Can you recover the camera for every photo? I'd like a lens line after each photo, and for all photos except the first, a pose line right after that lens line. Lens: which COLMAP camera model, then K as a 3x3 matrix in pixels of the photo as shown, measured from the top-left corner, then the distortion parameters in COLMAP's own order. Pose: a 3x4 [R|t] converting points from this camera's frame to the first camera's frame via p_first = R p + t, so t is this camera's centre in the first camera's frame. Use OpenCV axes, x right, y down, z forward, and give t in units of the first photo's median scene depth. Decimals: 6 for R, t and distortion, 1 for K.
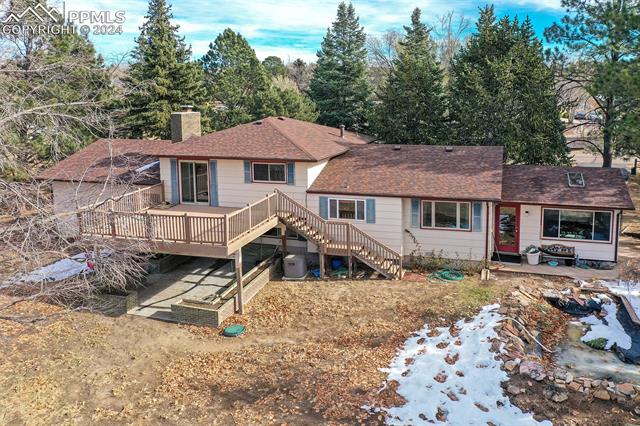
lens RADIAL K [[510.0, 0, 363.7], [0, 510.0, 157.5], [0, 0, 1]] dist [-0.007256, -0.002828]
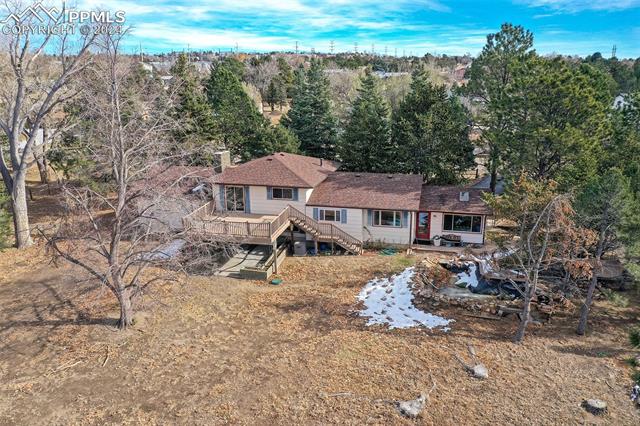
lens RADIAL K [[496.8, 0, 320.0], [0, 496.8, 213.0], [0, 0, 1]] dist [-0.005498, -0.002711]
pose [[0.999774, -0.009213, 0.019180, -0.102399], [0.006386, 0.989771, 0.142524, -0.150430], [-0.020297, -0.142369, 0.989606, -0.677733]]
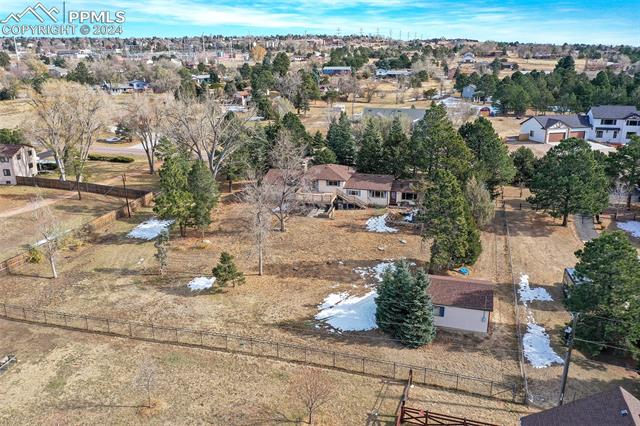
lens RADIAL K [[496.8, 0, 320.0], [0, 496.8, 213.0], [0, 0, 1]] dist [-0.005498, -0.002711]
pose [[0.999913, -0.004302, 0.012492, -0.363419], [0.001937, 0.983010, 0.183543, -0.484082], [-0.013070, -0.183503, 0.982932, -3.023508]]
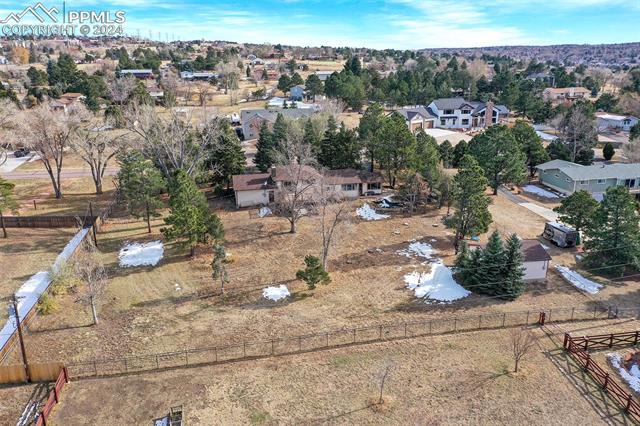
lens RADIAL K [[496.8, 0, 320.0], [0, 496.8, 213.0], [0, 0, 1]] dist [-0.005498, -0.002711]
pose [[0.888363, -0.138617, 0.437718, -2.029964], [0.057257, 0.979342, 0.193934, -0.531546], [-0.455559, -0.147221, 0.877948, -2.767136]]
